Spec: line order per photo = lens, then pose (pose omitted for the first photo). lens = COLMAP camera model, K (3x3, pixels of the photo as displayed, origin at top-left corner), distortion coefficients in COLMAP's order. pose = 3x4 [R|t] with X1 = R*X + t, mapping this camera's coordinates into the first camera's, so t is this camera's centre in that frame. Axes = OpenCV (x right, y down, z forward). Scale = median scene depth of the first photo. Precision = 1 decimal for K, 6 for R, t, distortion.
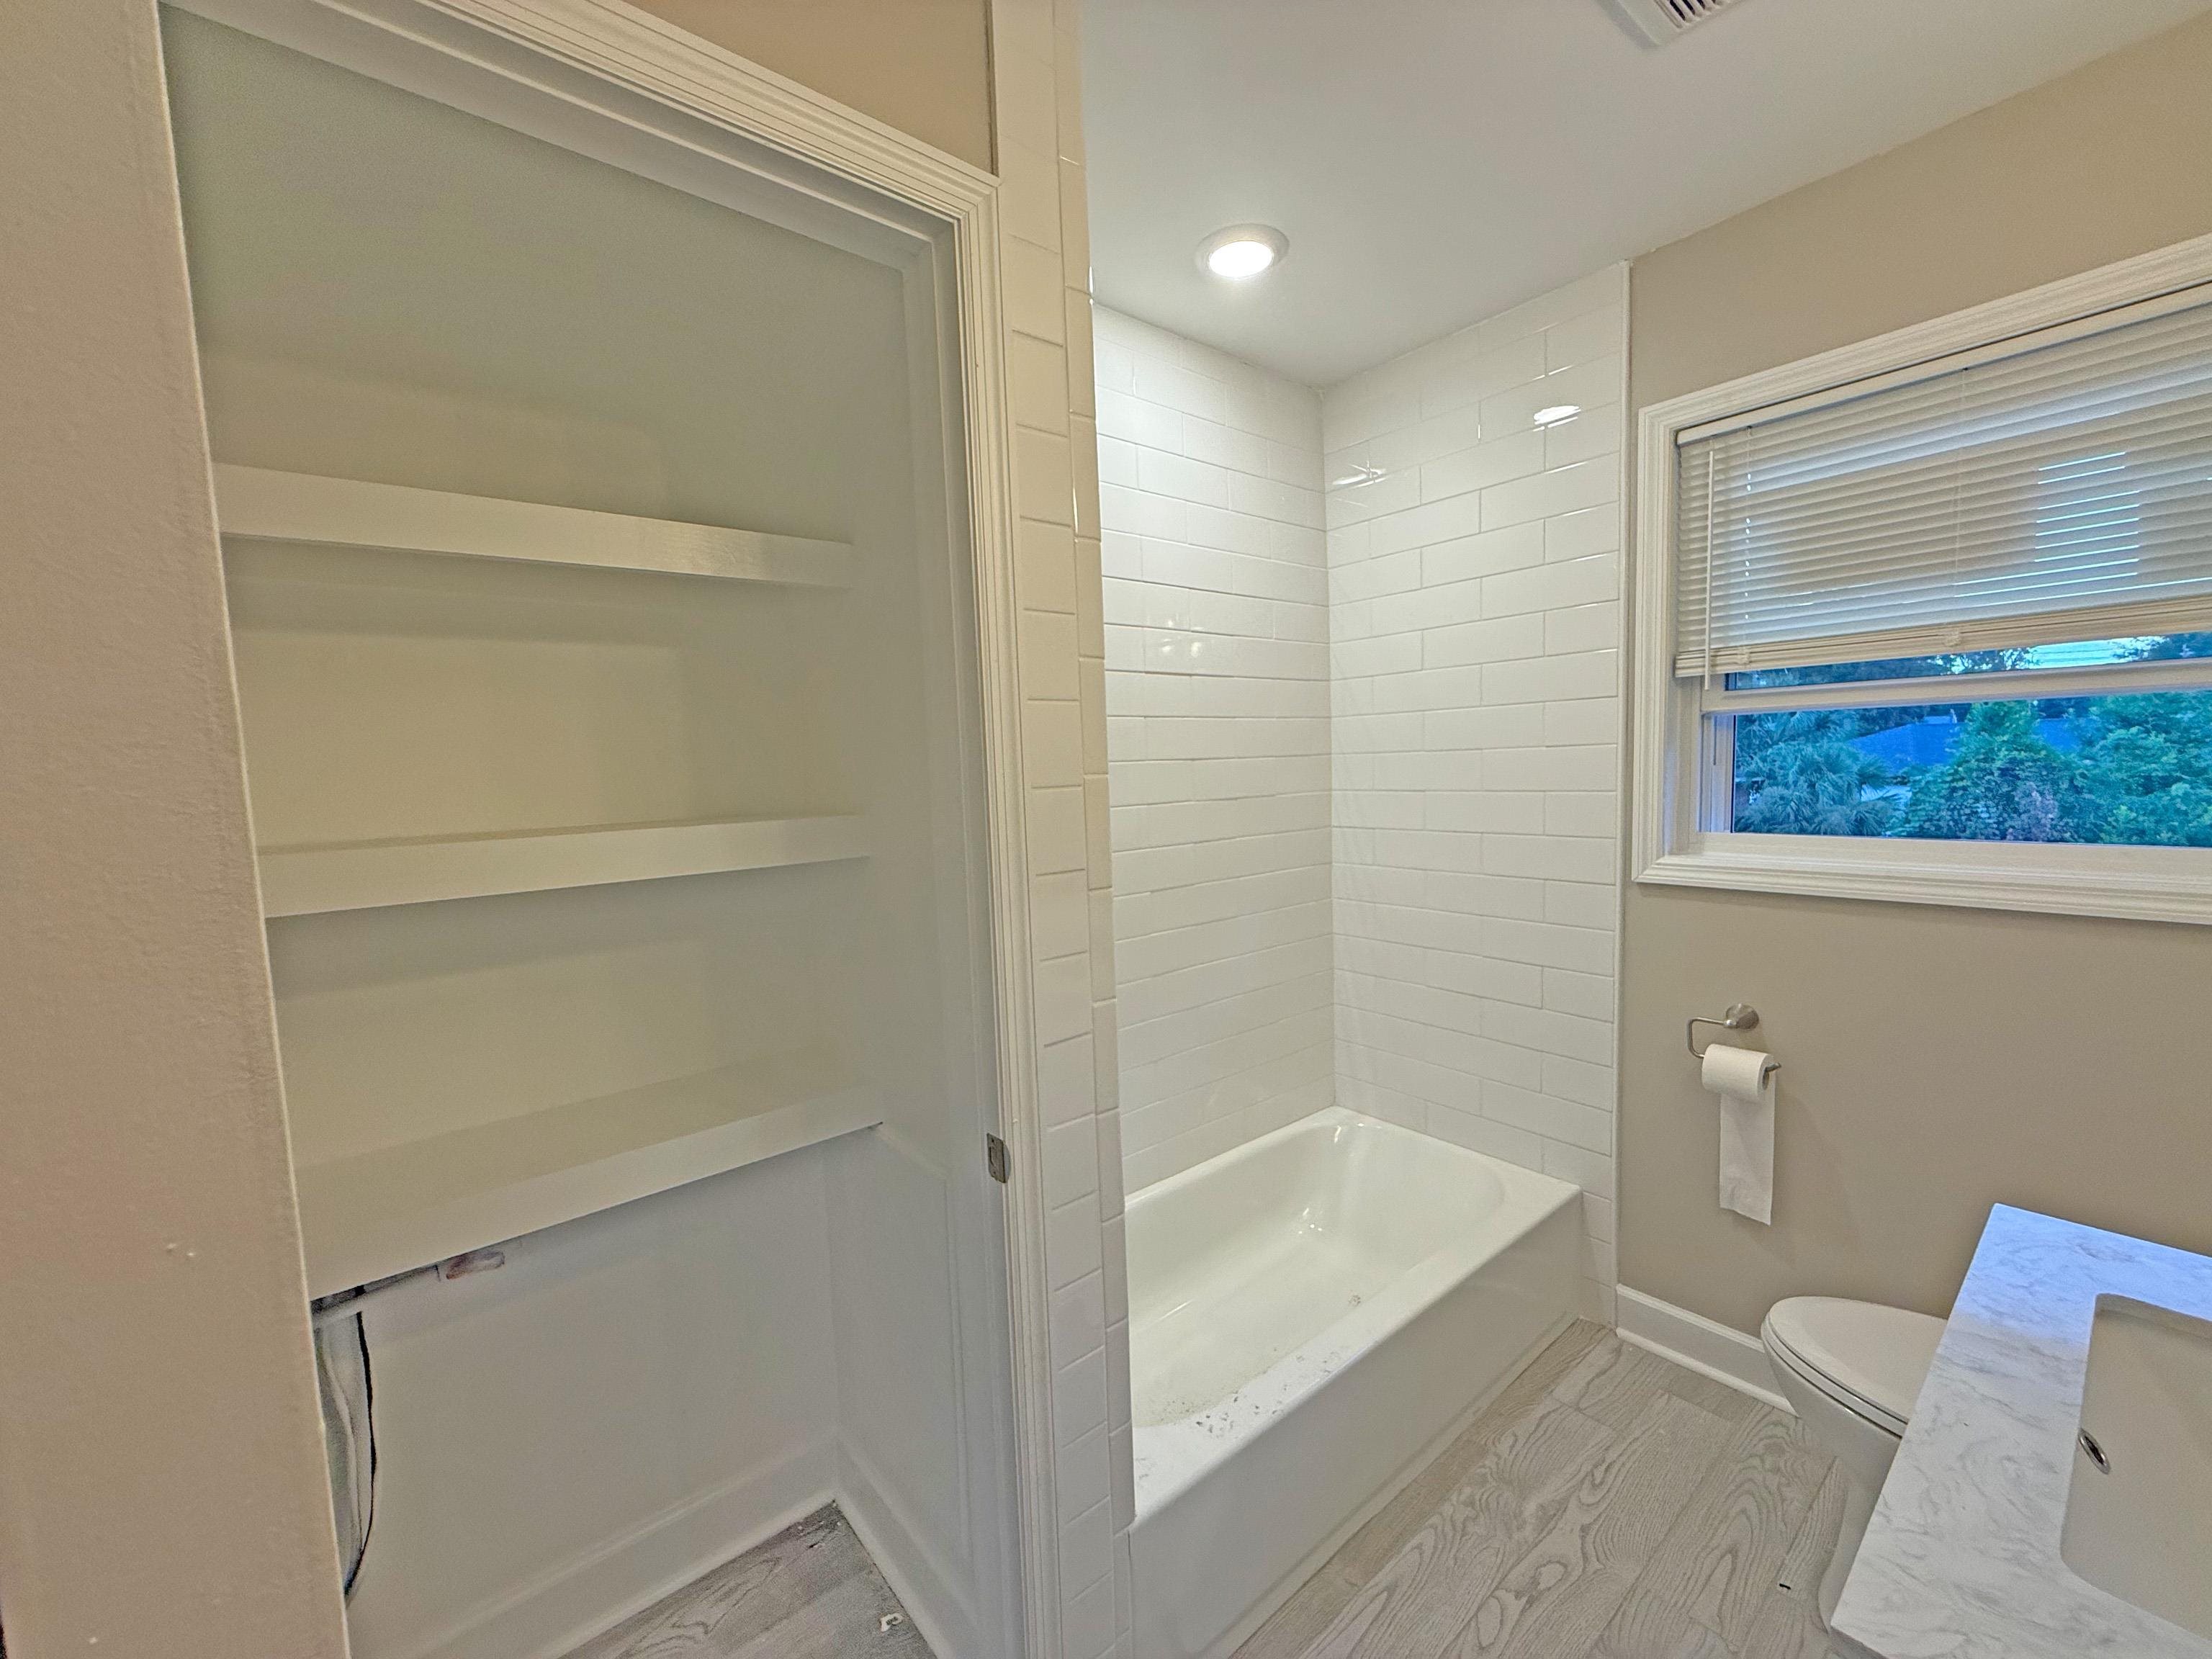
lens RADIAL K [[881.1, 0, 1095.2], [0, 881.1, 836.9], [0, 0, 1]] dist [-0.000468, 0.000421]
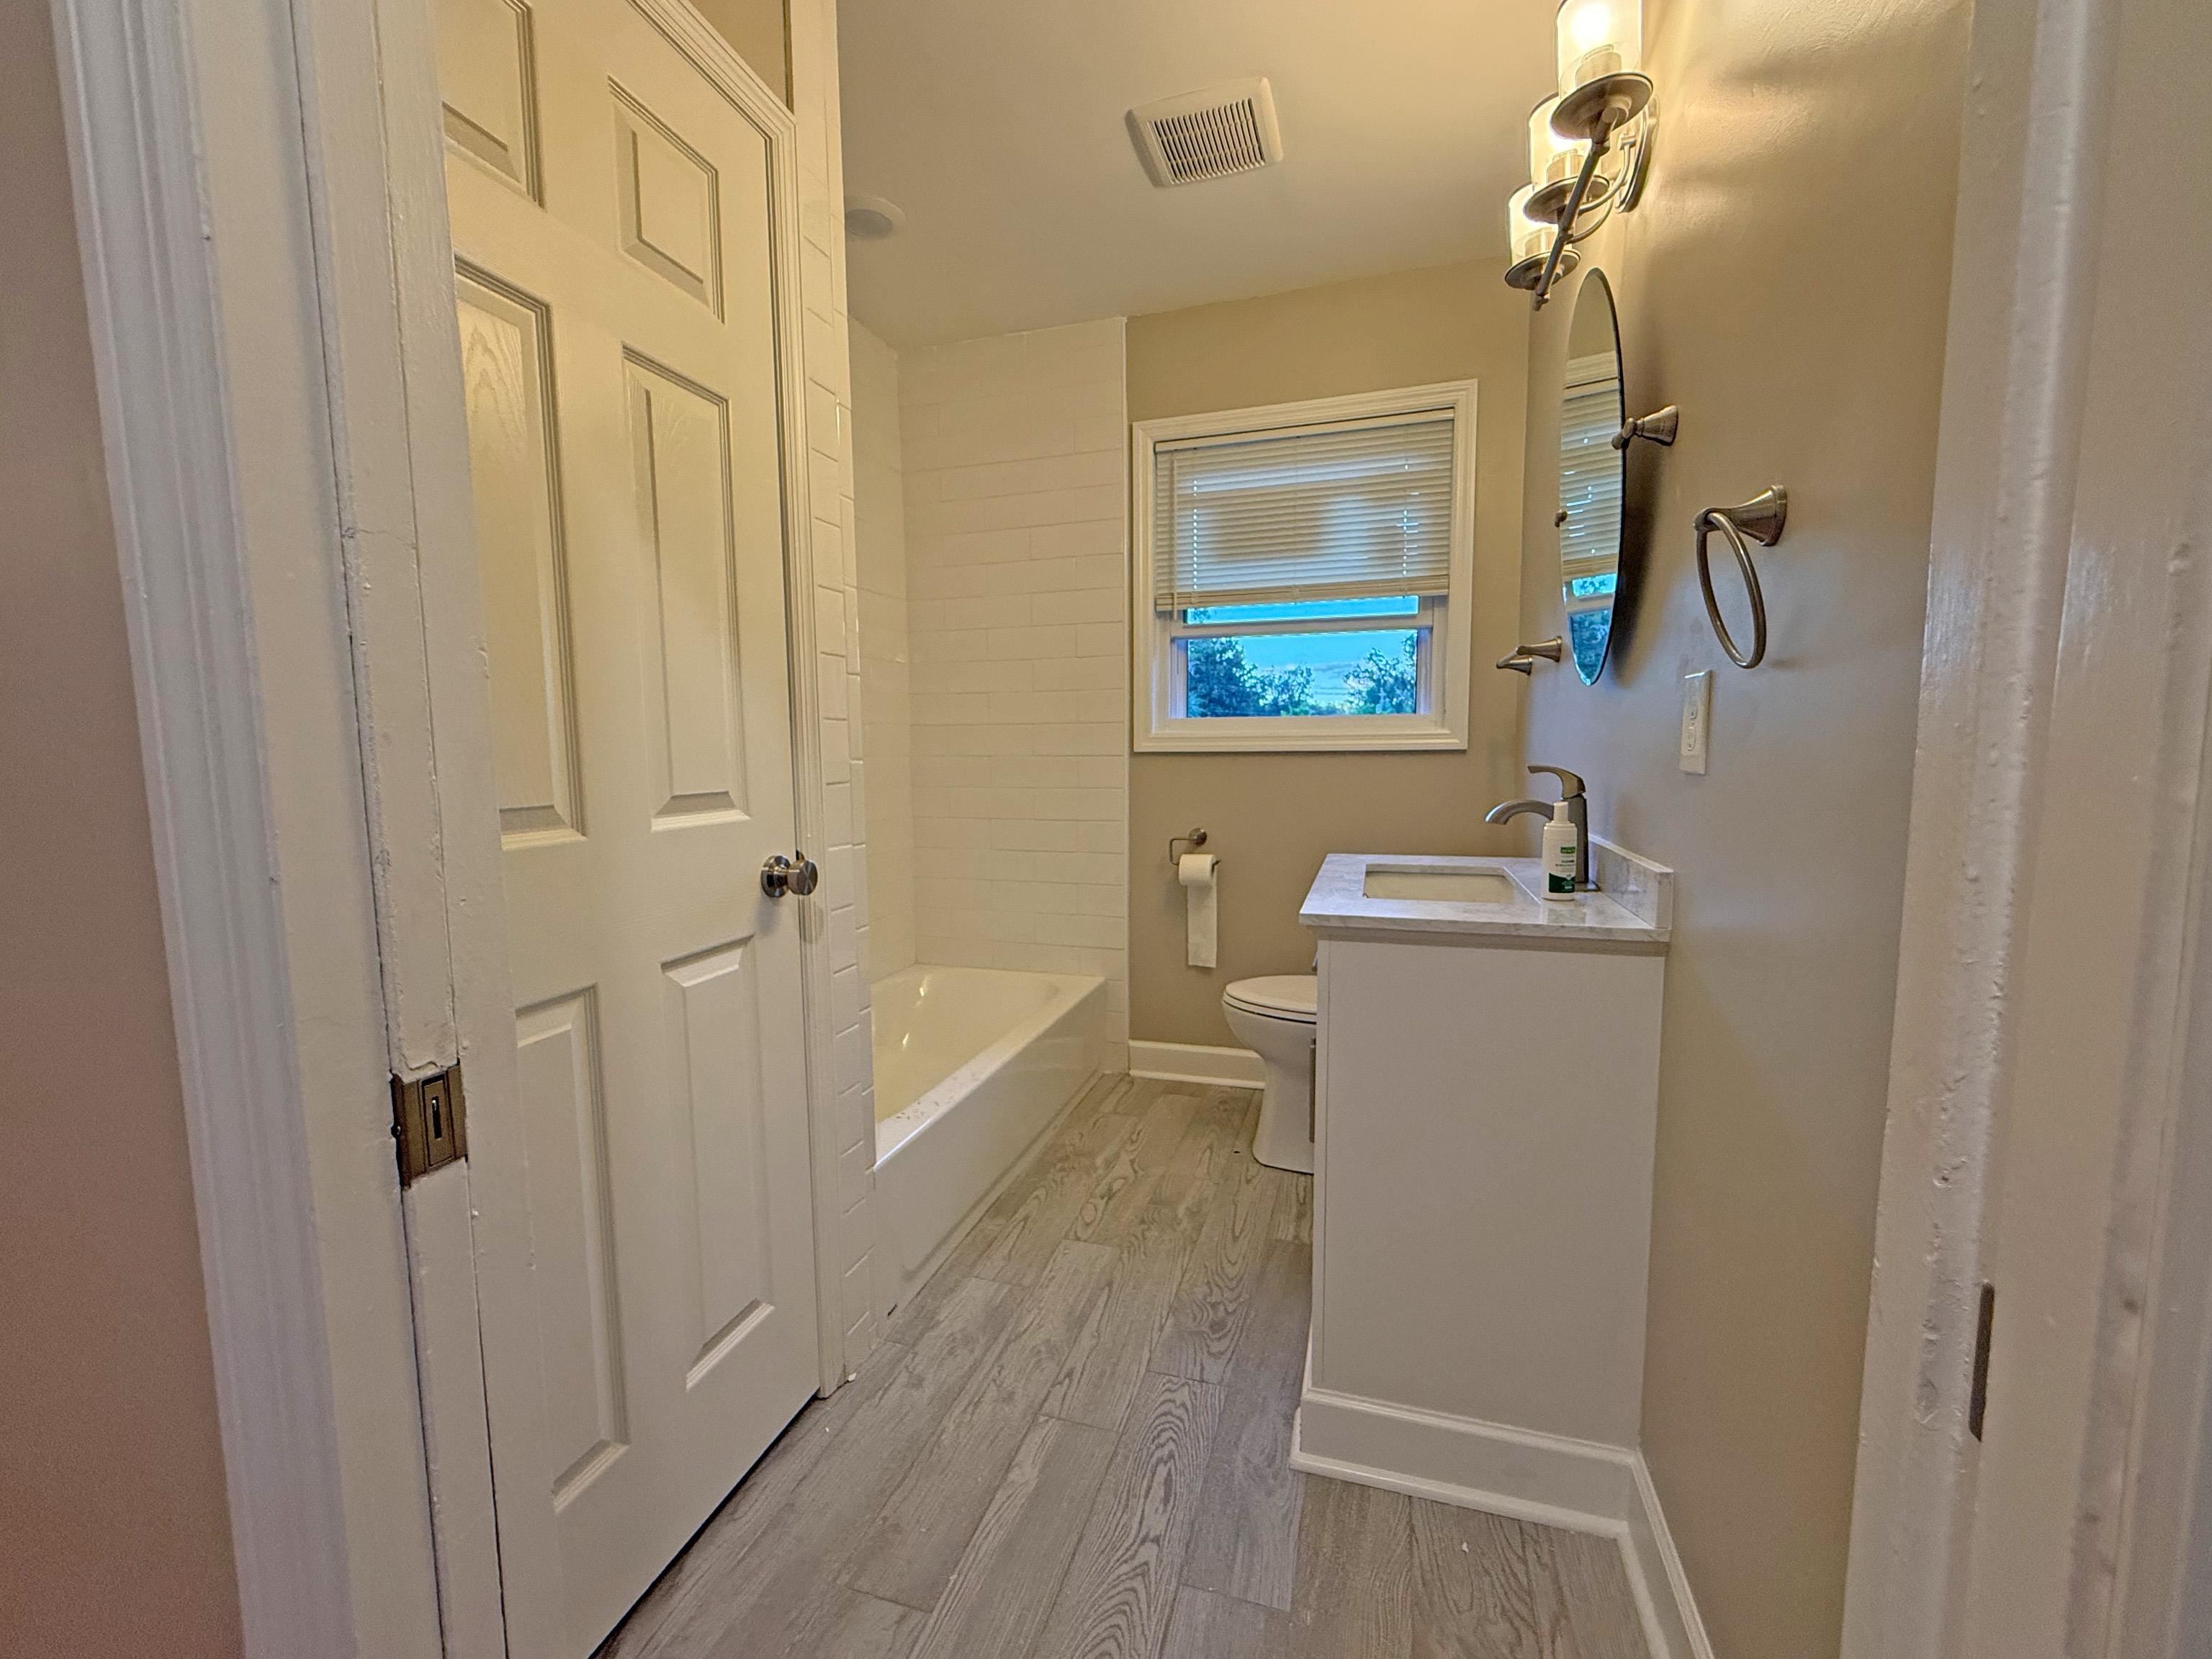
lens RADIAL K [[917.0, 0, 1099.4], [0, 917.0, 837.2], [0, 0, 1]] dist [-0.001839, 0.000287]
pose [[0.831270, -0.022615, 0.555409, -0.301365], [0.021946, 0.999728, 0.007860, 0.197000], [-0.555436, 0.005655, 0.831540, -0.234008]]
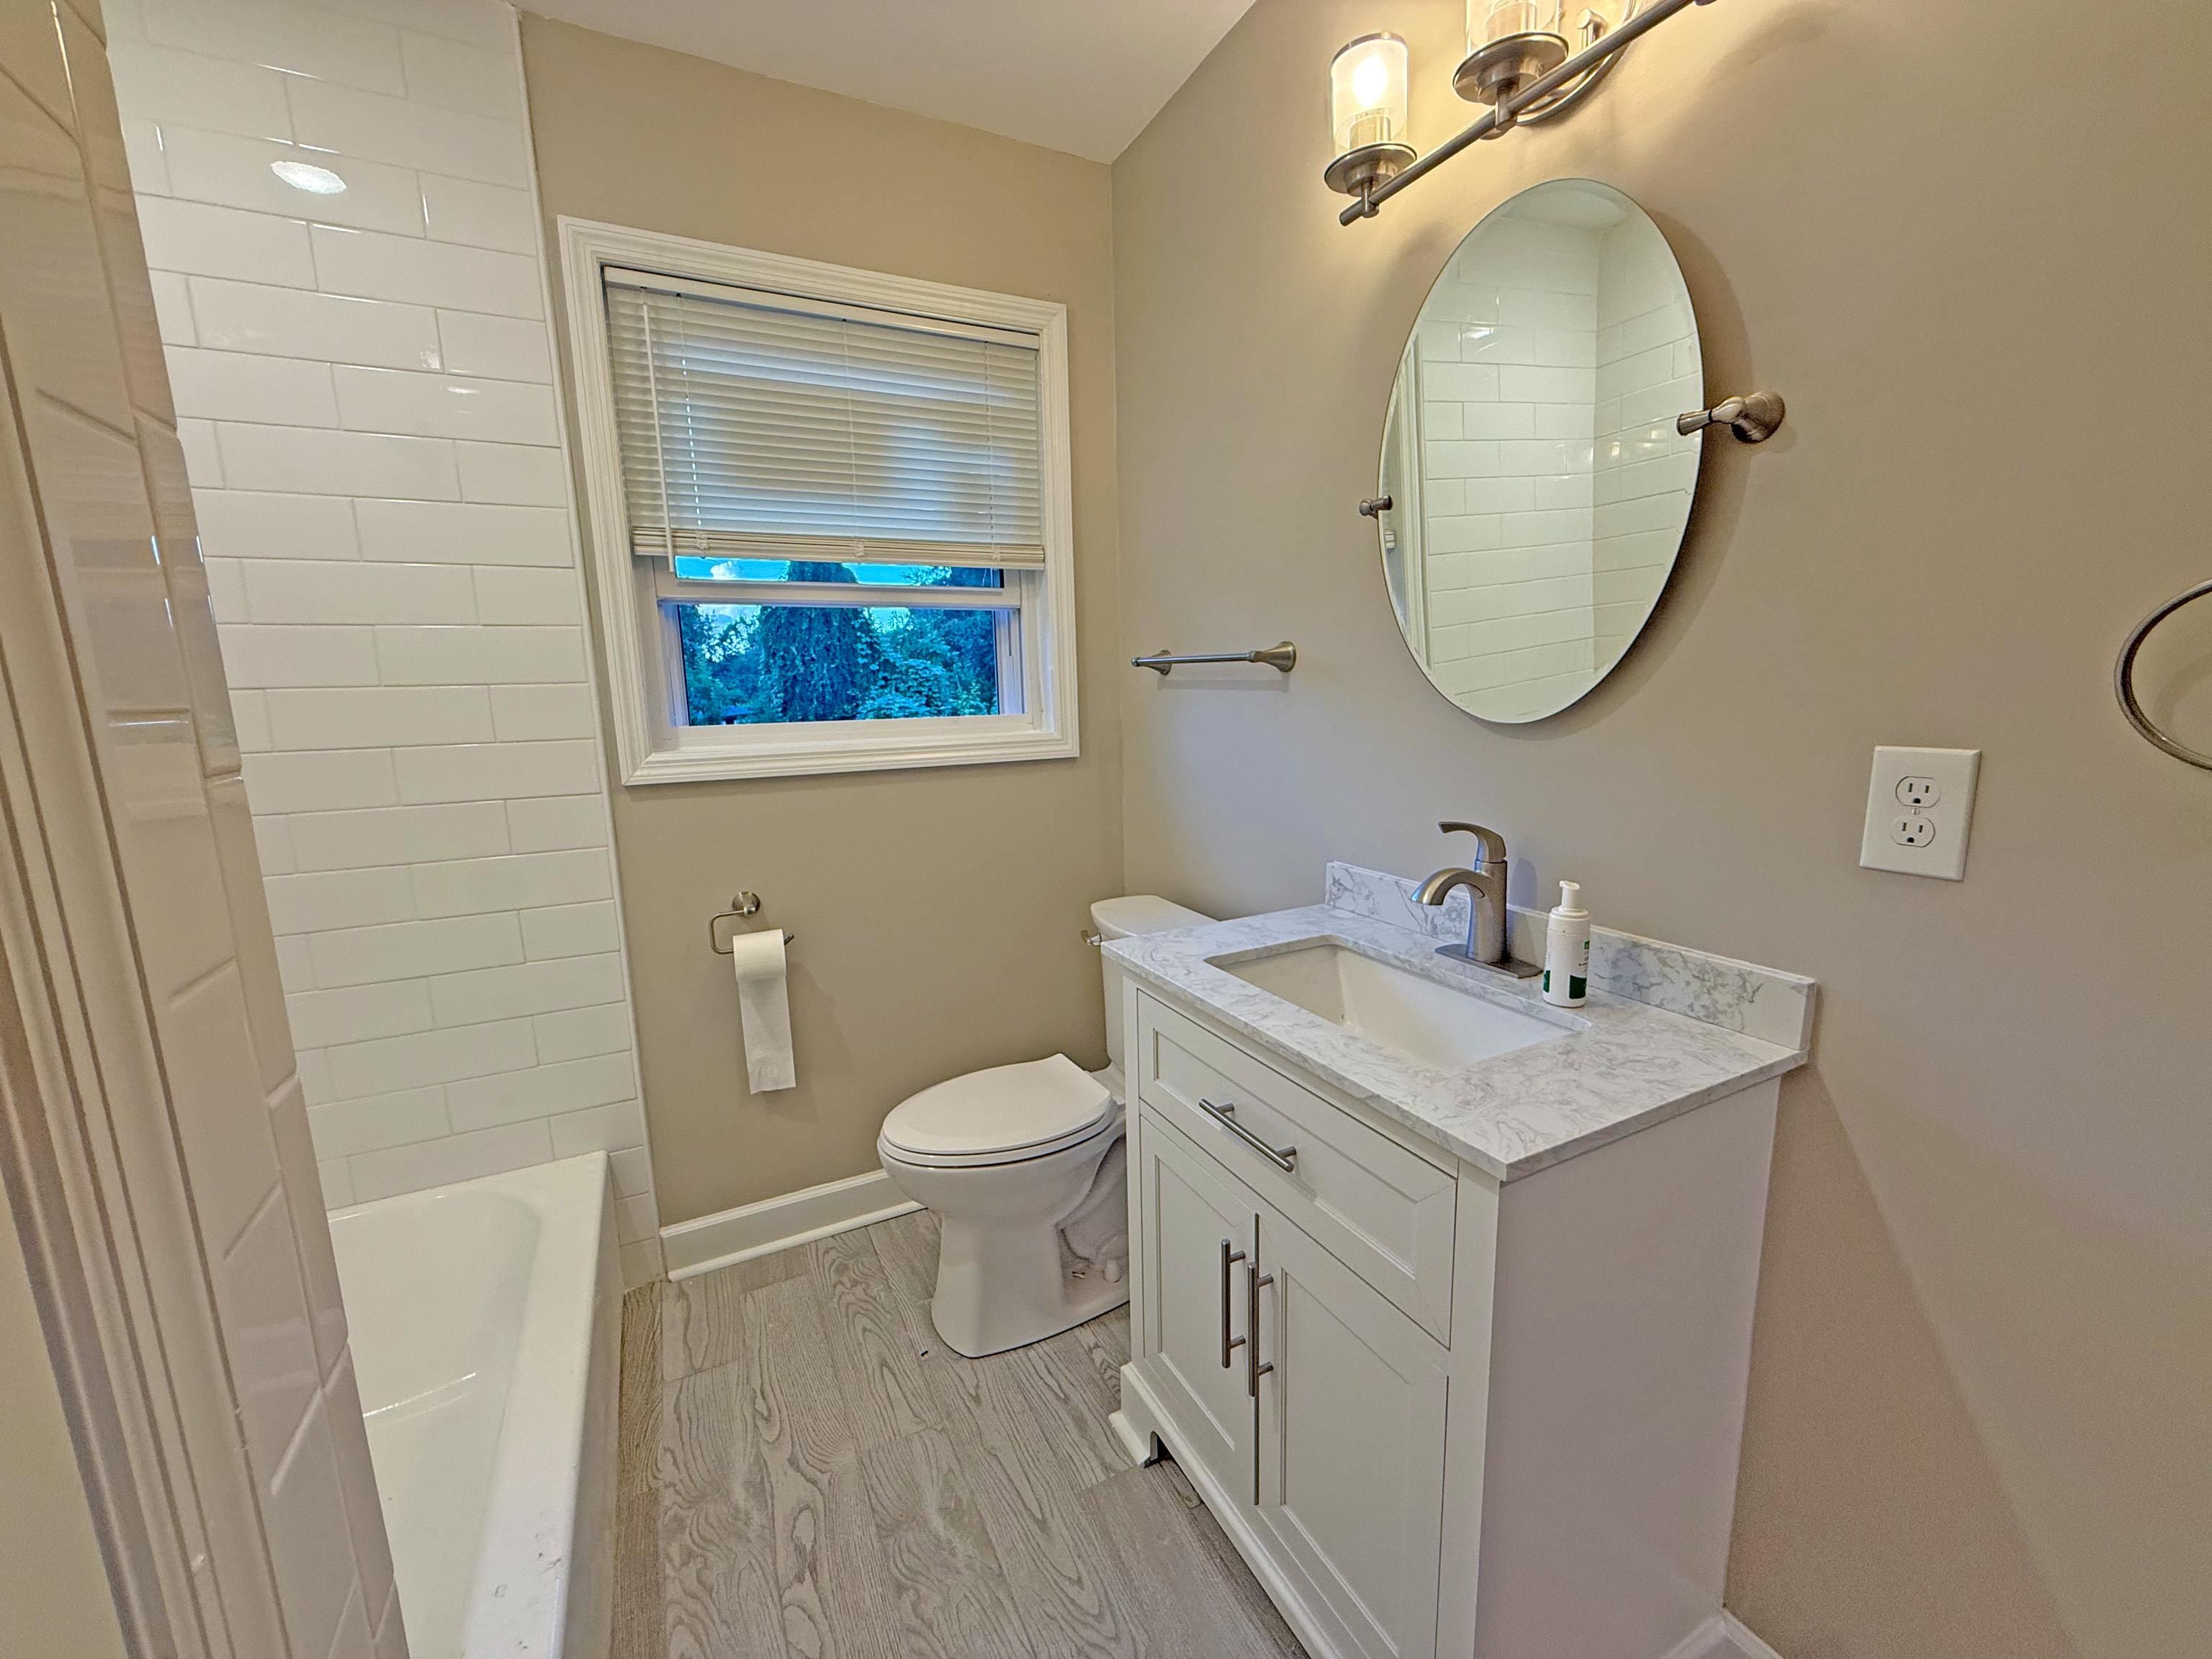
lens RADIAL K [[881.1, 0, 1101.1], [0, 881.1, 835.8], [0, 0, 1]] dist [-0.000468, 0.000421]
pose [[0.208805, -0.133814, 0.968759, -0.167769], [0.097257, 0.988525, 0.115582, 0.049779], [-0.973109, 0.070085, 0.219423, 0.381131]]
